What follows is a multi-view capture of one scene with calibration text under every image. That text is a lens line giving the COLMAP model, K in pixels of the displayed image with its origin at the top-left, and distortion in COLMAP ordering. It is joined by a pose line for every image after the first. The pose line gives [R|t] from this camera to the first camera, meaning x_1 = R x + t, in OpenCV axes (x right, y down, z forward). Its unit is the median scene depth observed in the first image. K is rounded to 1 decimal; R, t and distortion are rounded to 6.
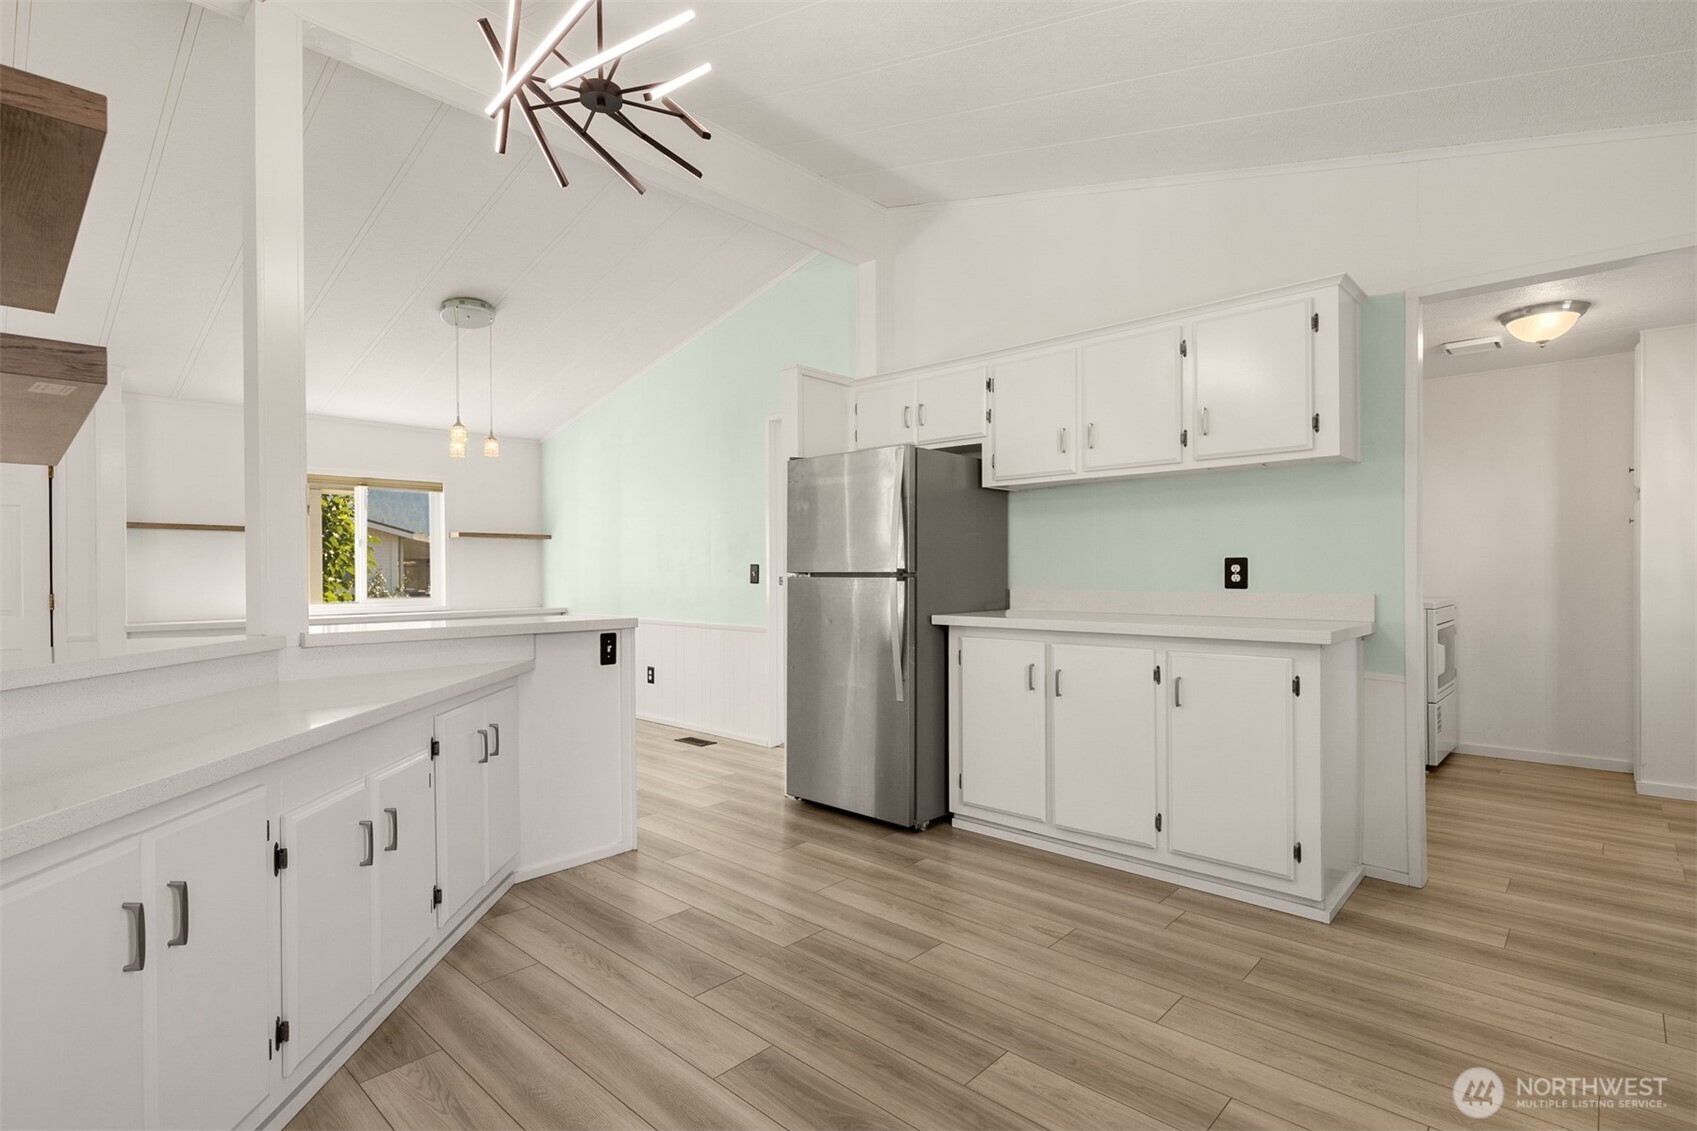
lens RADIAL K [[820.3, 0, 848.3], [0, 820.3, 562.8], [0, 0, 1]] dist [0.006891, -0.006022]
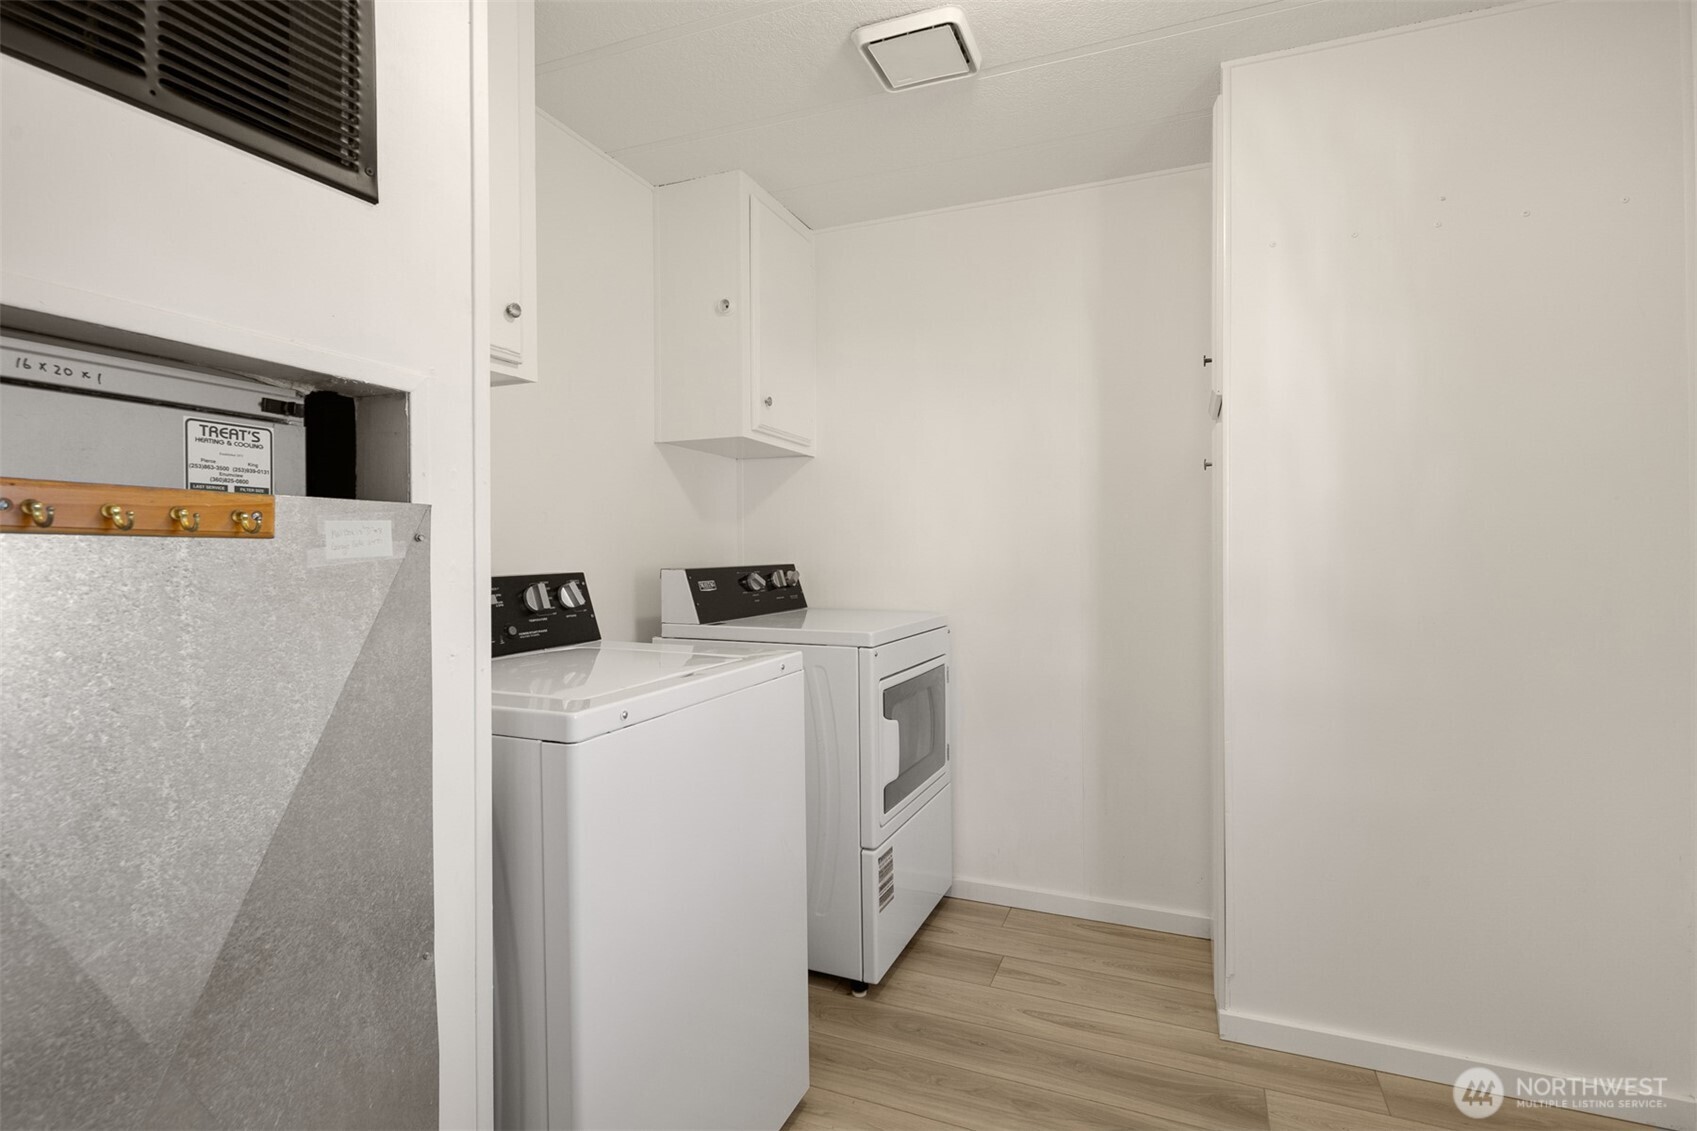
lens RADIAL K [[820.3, 0, 842.3], [0, 820.3, 551.6], [0, 0, 1]] dist [0.006891, -0.006022]
pose [[0.943910, -0.005834, 0.330152, 0.721789], [0.005702, 0.999983, 0.001367, 0.002563], [-0.330154, 0.000592, 0.943927, 0.751554]]
